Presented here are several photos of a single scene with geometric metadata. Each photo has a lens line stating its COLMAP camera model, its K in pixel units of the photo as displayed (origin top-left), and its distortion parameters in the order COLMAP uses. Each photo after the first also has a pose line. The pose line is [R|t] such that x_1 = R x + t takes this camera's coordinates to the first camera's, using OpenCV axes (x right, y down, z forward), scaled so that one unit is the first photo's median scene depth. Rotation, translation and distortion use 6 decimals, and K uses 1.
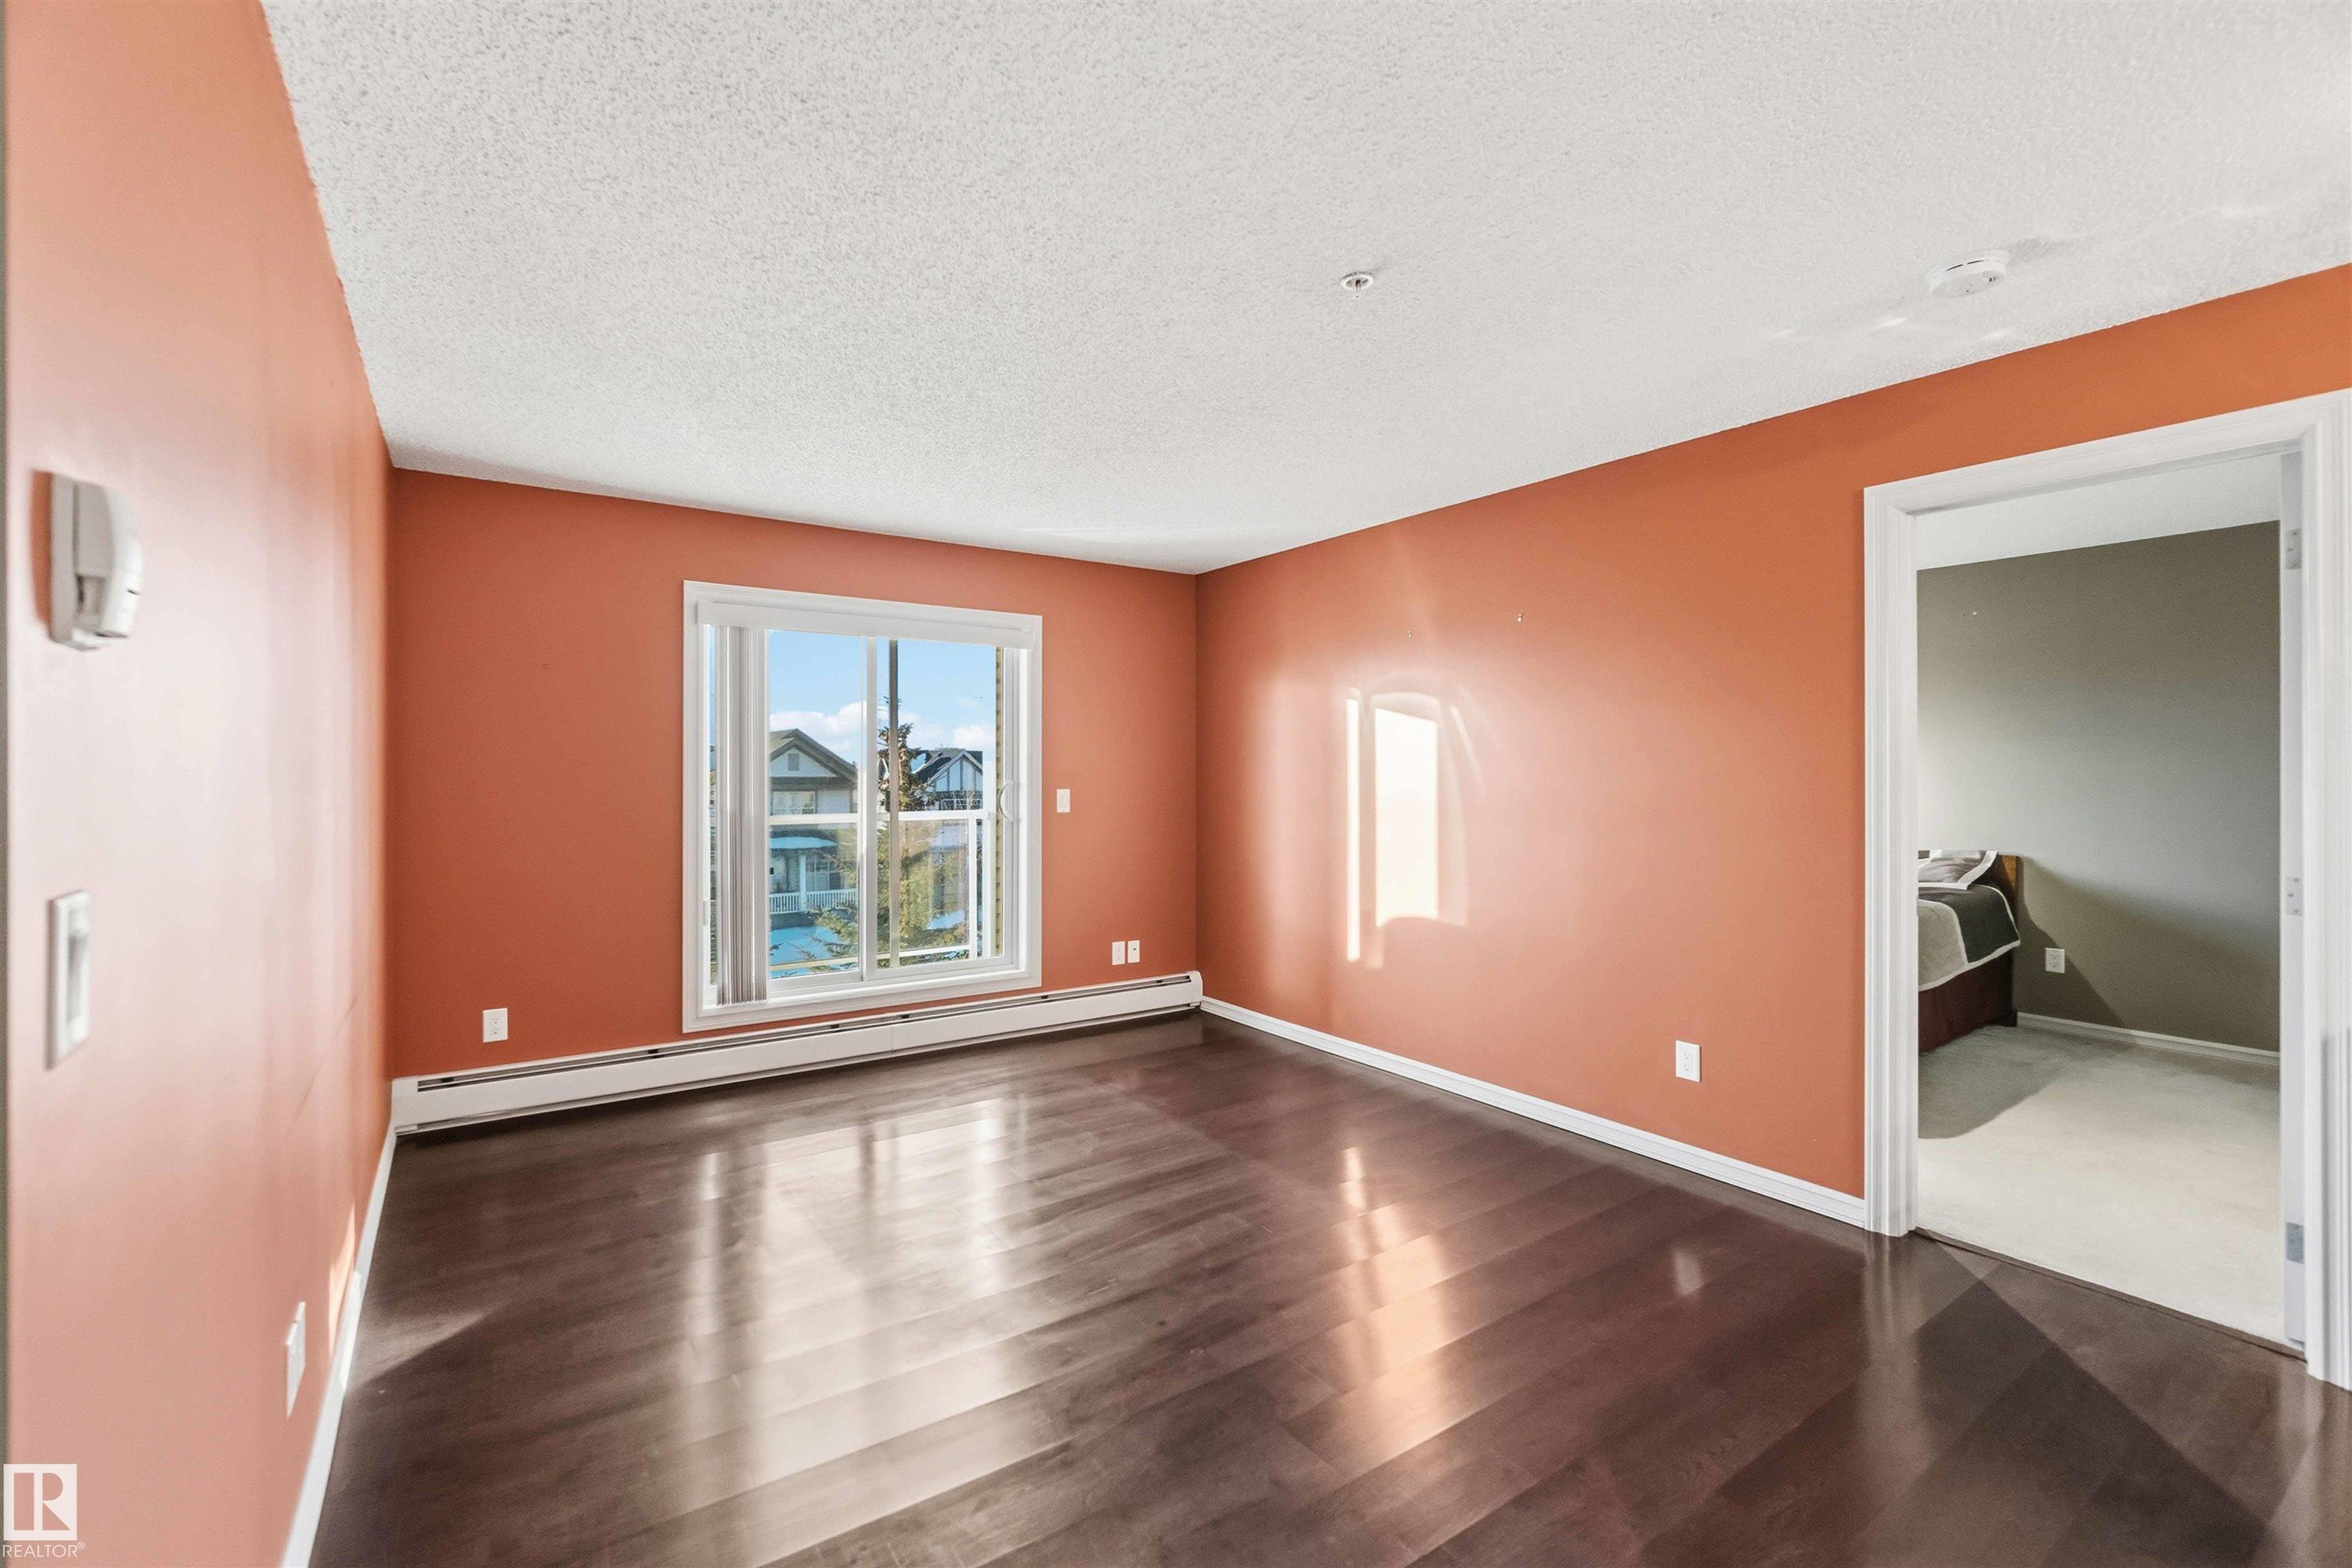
lens RADIAL K [[1018.9, 0, 1176.8], [0, 1018.9, 769.4], [0, 0, 1]] dist [-0.002271, -0.000150]
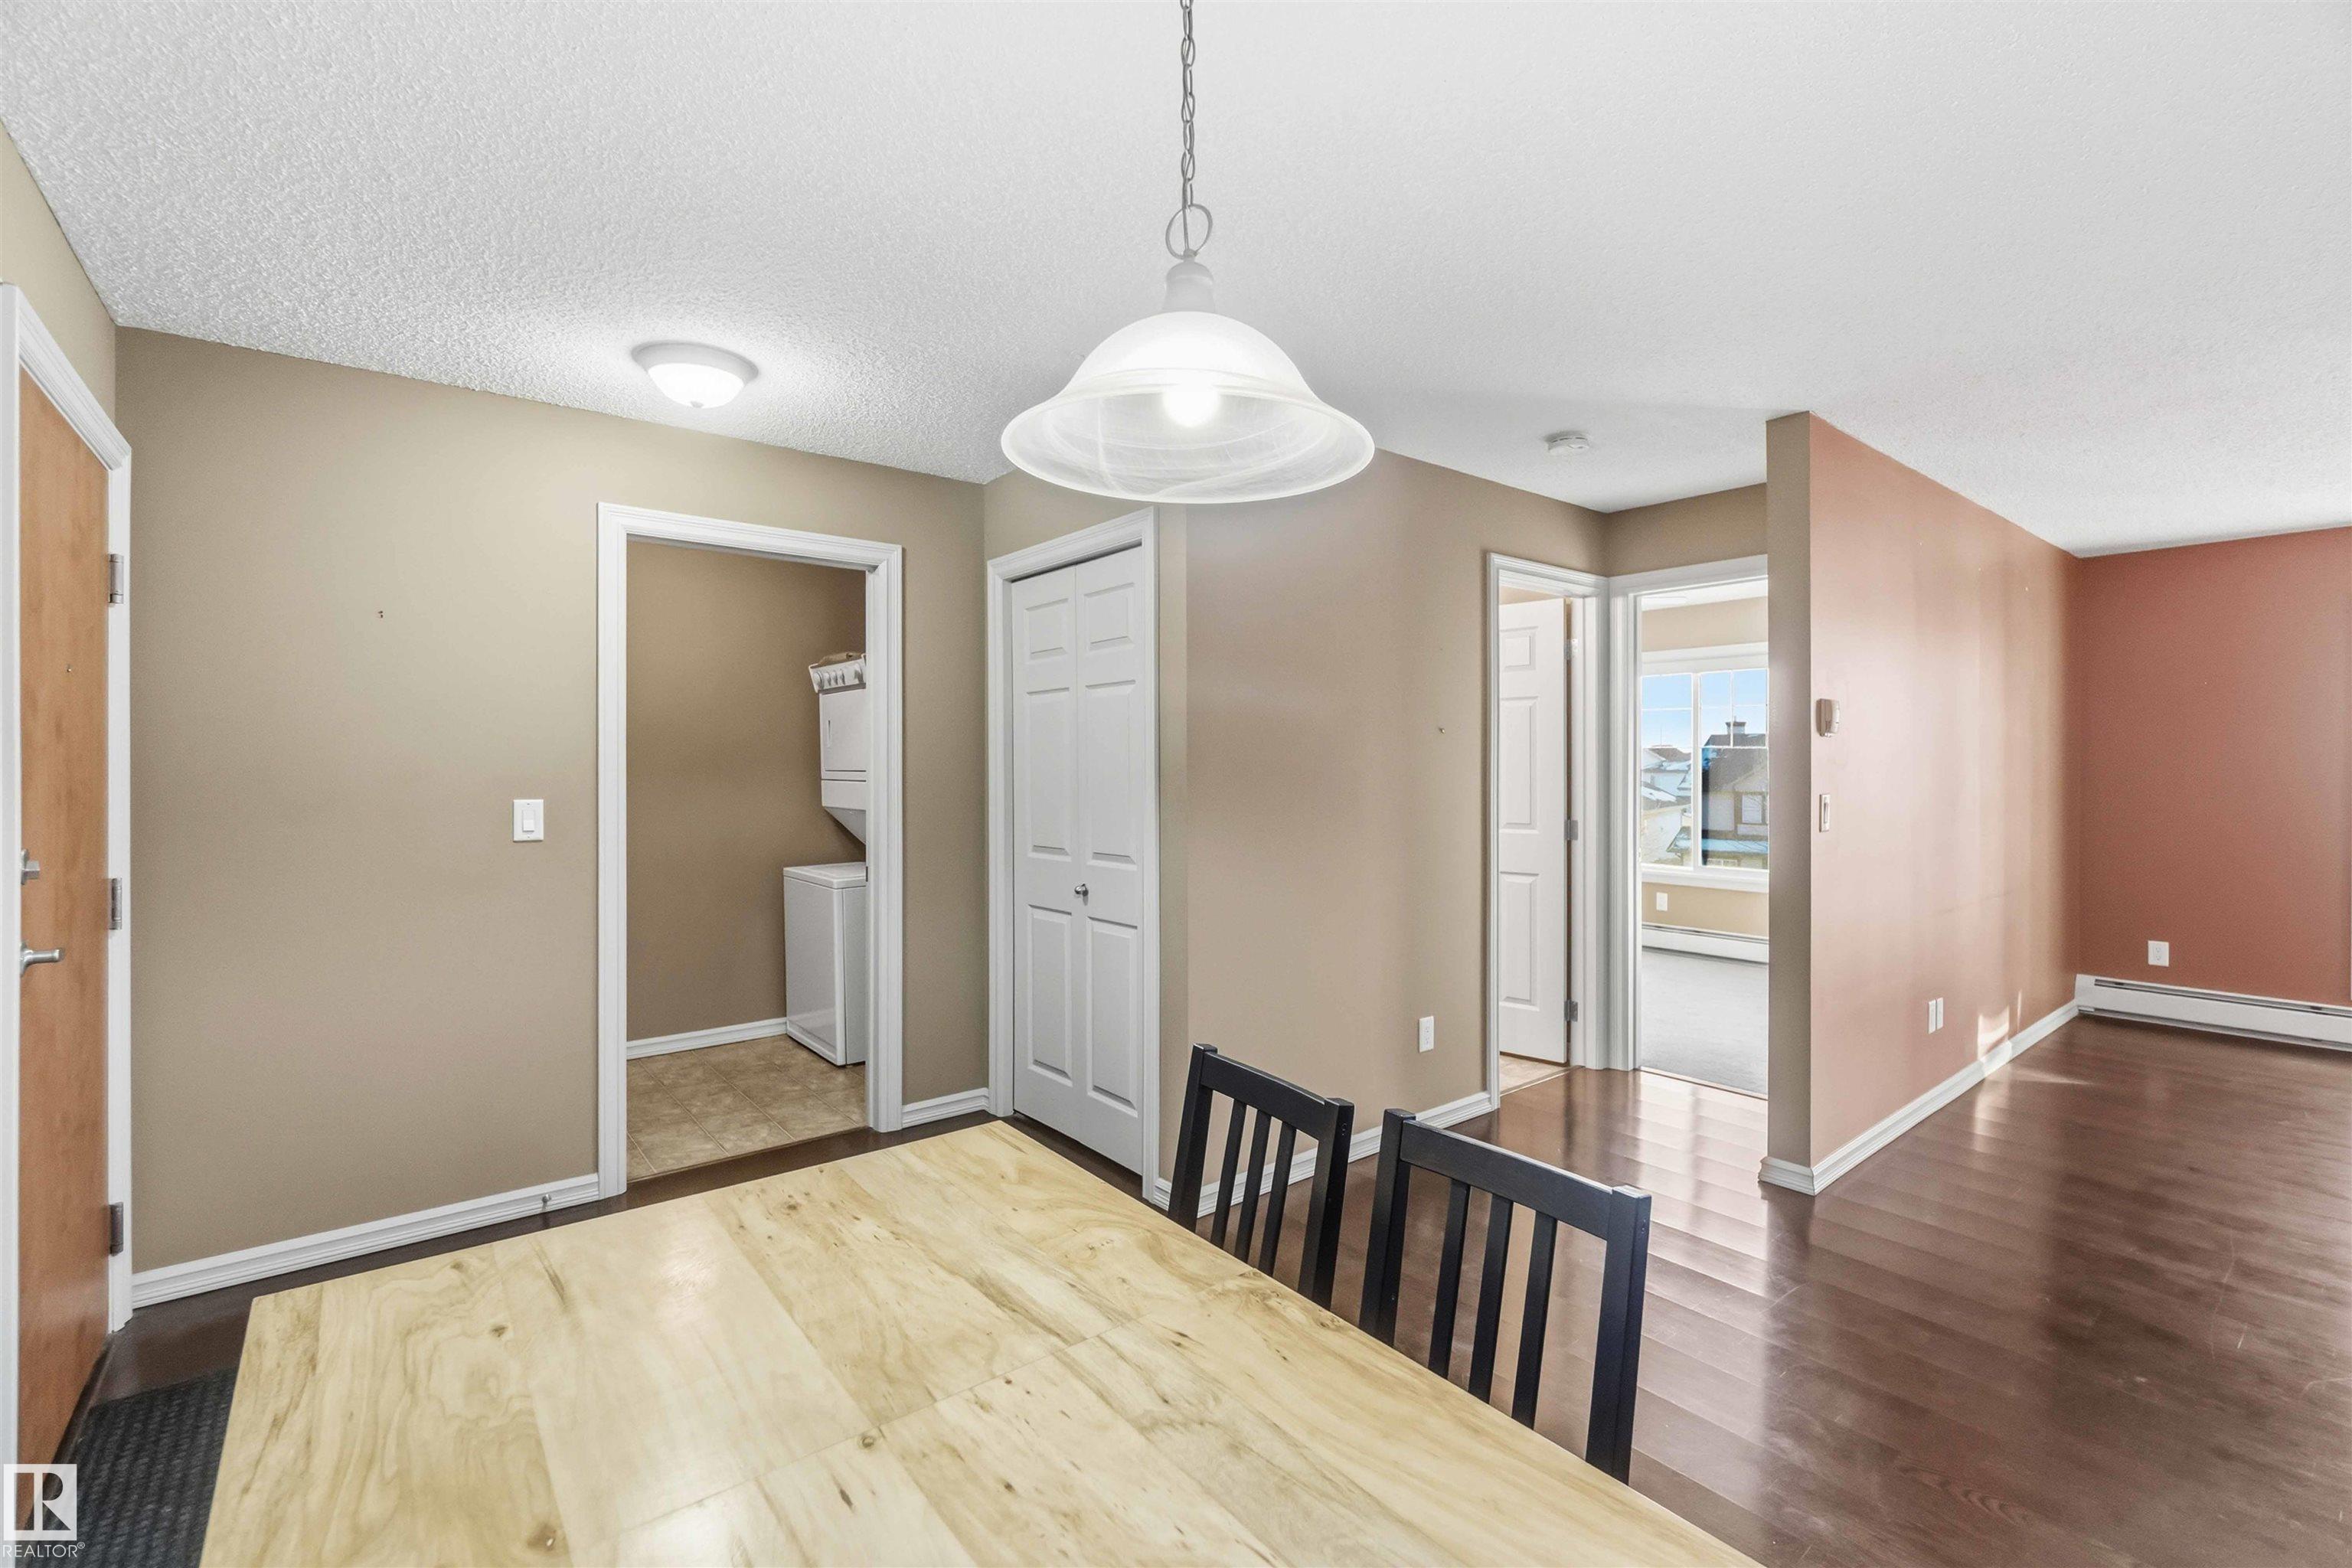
lens RADIAL K [[1027.6, 0, 1171.6], [0, 1027.6, 778.3], [0, 0, 1]] dist [-0.004001, -0.000647]
pose [[0.069725, 0.012744, -0.997485, 0.483639], [0.002493, 0.999913, 0.012950, -0.001602], [0.997563, -0.003389, 0.069688, -0.327837]]
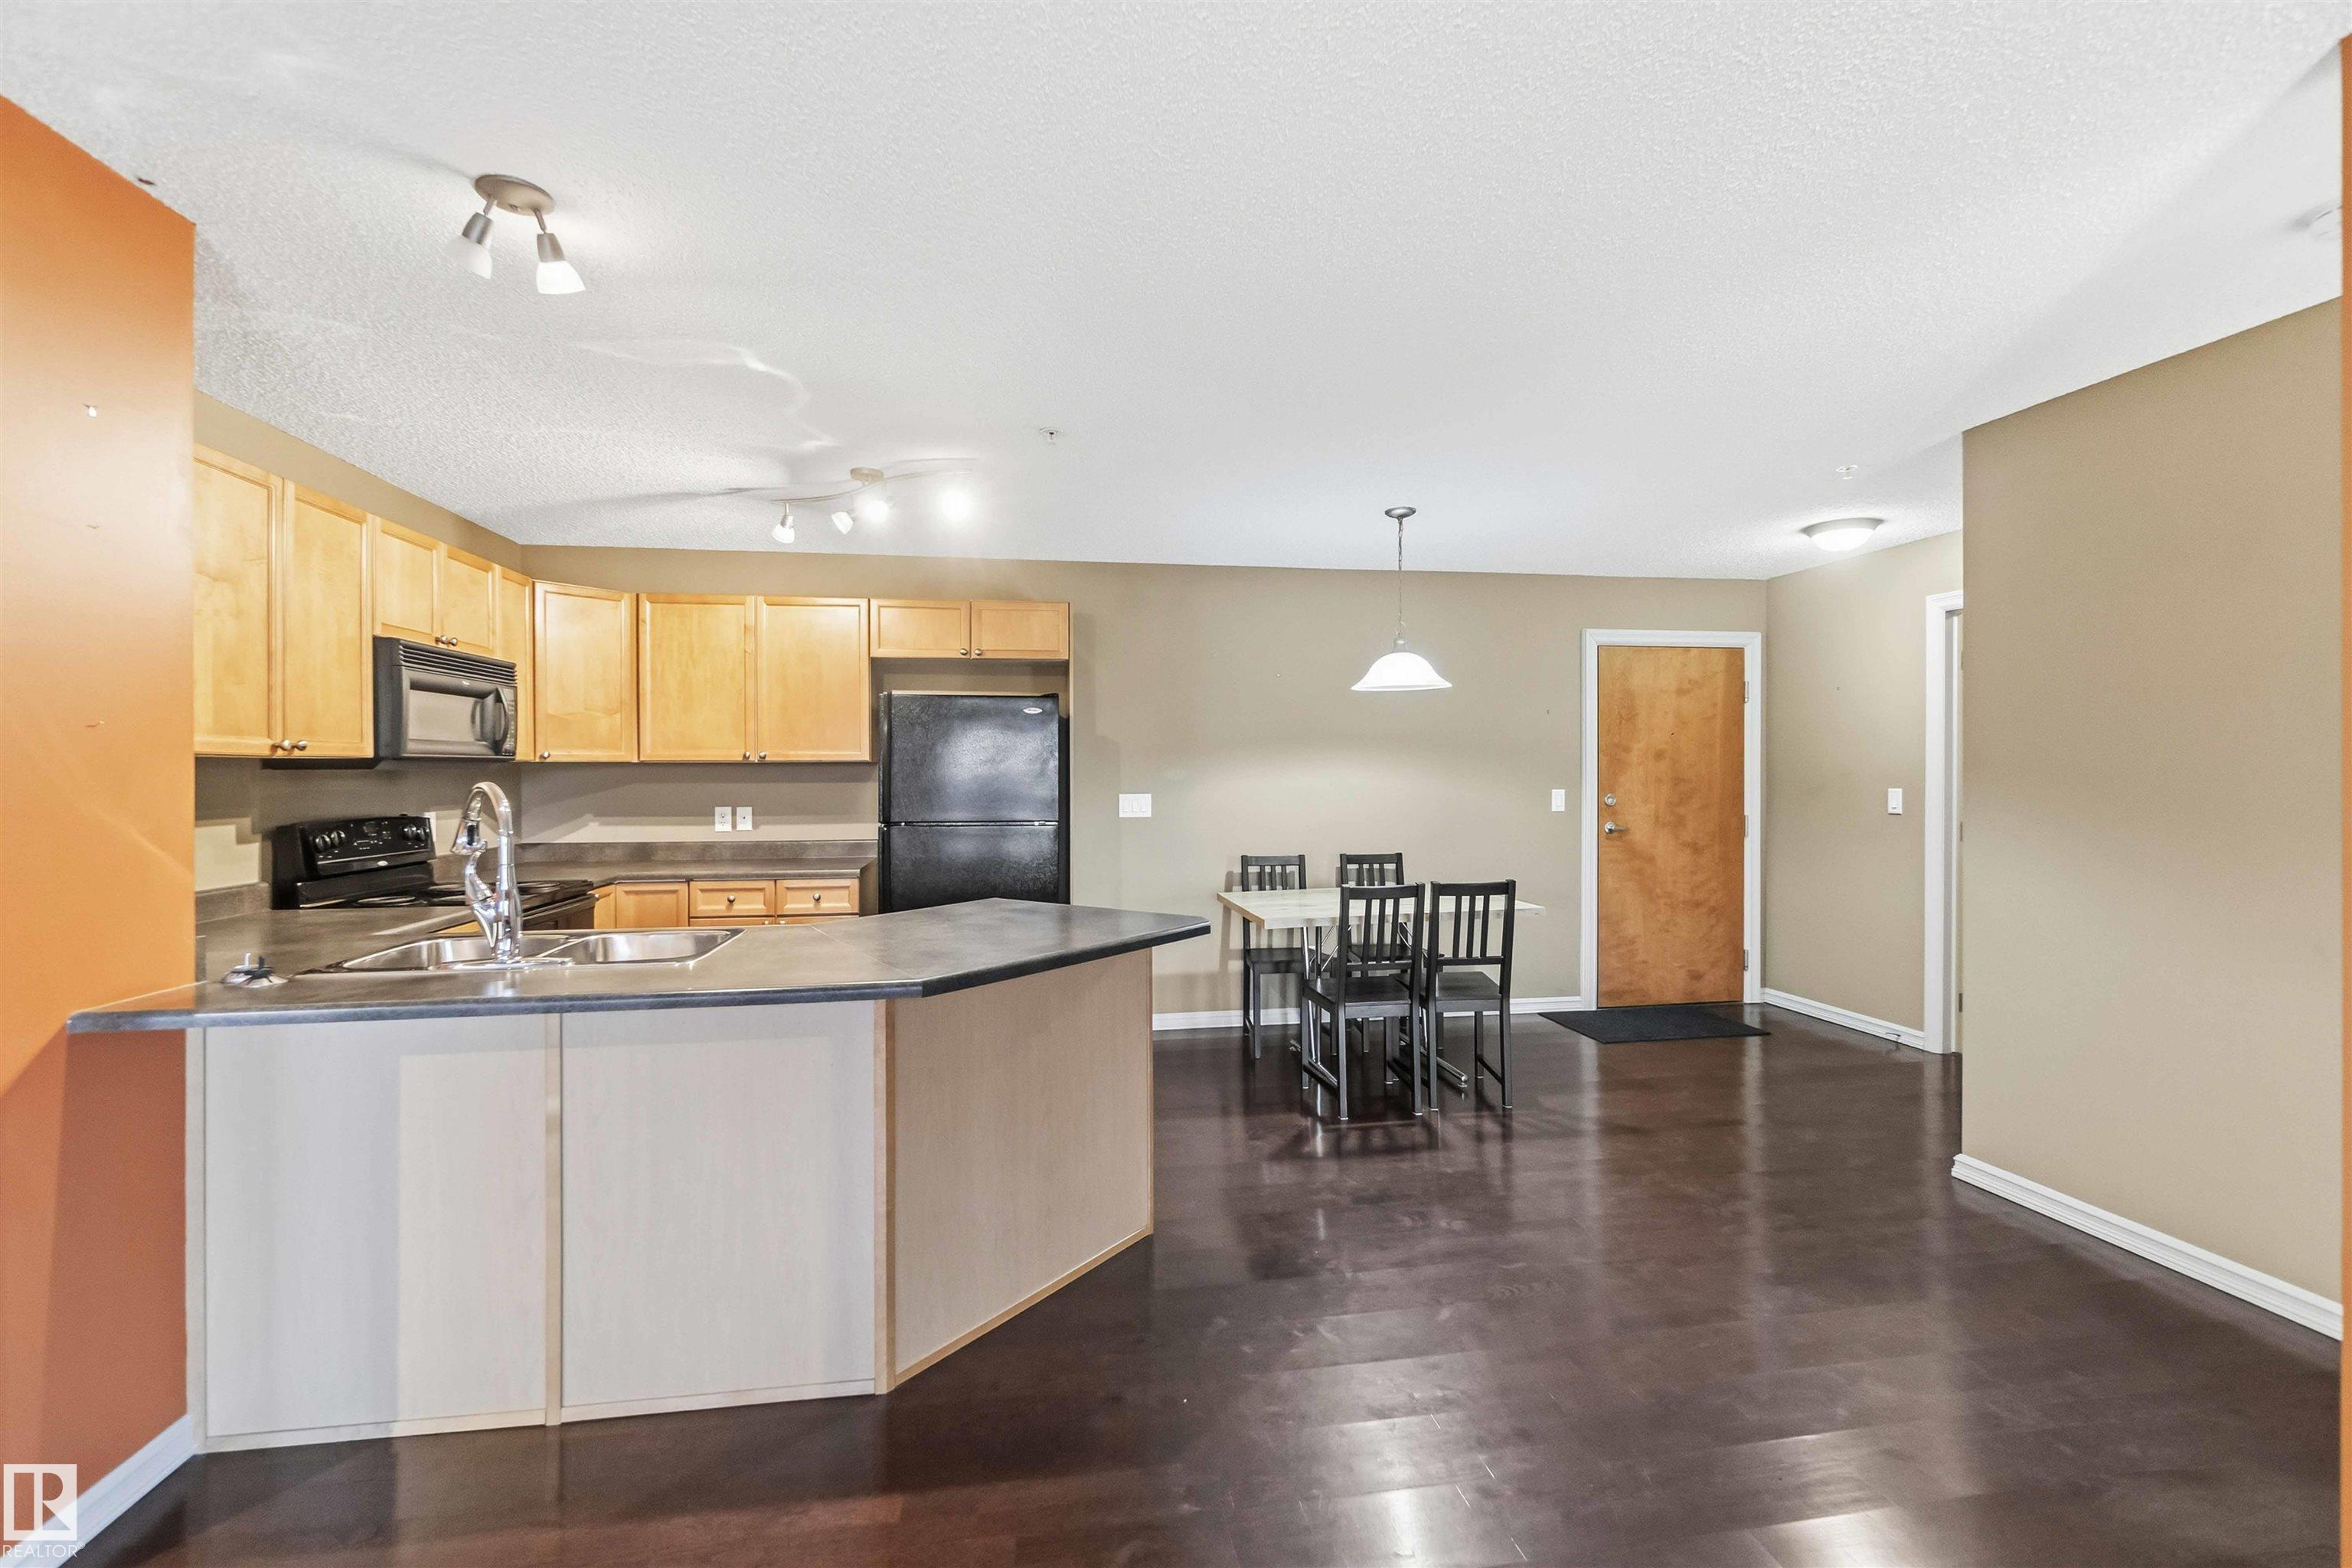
lens RADIAL K [[1010.5, 0, 1170.1], [0, 1010.5, 775.4], [0, 0, 1]] dist [-0.007244, -0.000027]
pose [[-0.901440, 0.000864, 0.432903, 0.039828], [0.002339, 0.999993, 0.002875, 0.000338], [-0.432898, 0.003604, -0.901436, 0.585284]]
